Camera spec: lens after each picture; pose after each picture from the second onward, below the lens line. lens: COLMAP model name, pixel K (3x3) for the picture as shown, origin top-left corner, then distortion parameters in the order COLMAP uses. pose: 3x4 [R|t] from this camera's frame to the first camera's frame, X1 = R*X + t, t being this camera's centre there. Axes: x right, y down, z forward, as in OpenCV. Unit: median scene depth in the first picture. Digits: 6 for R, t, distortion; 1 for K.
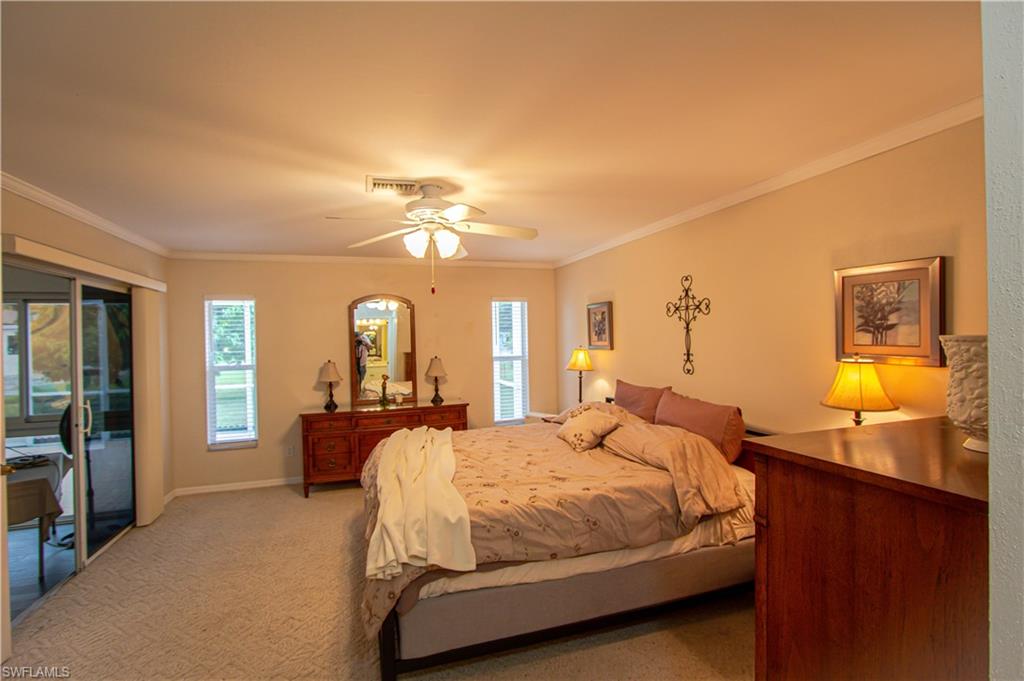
lens RADIAL K [[476.3, 0, 519.8], [0, 476.3, 339.8], [0, 0, 1]] dist [-0.013258, 0.001053]
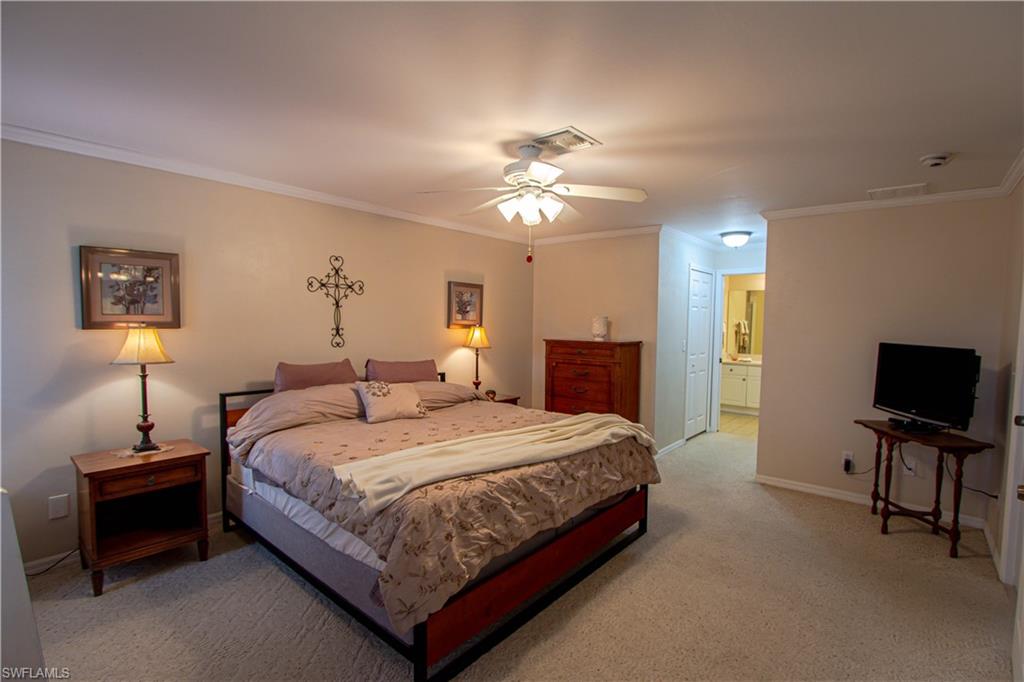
lens RADIAL K [[476.3, 0, 508.6], [0, 476.3, 348.0], [0, 0, 1]] dist [-0.013258, 0.001053]
pose [[-0.500737, -0.052957, 0.863978, -0.795146], [-0.009716, 0.998408, 0.055565, 0.010029], [-0.865545, 0.019429, -0.500455, 1.217233]]
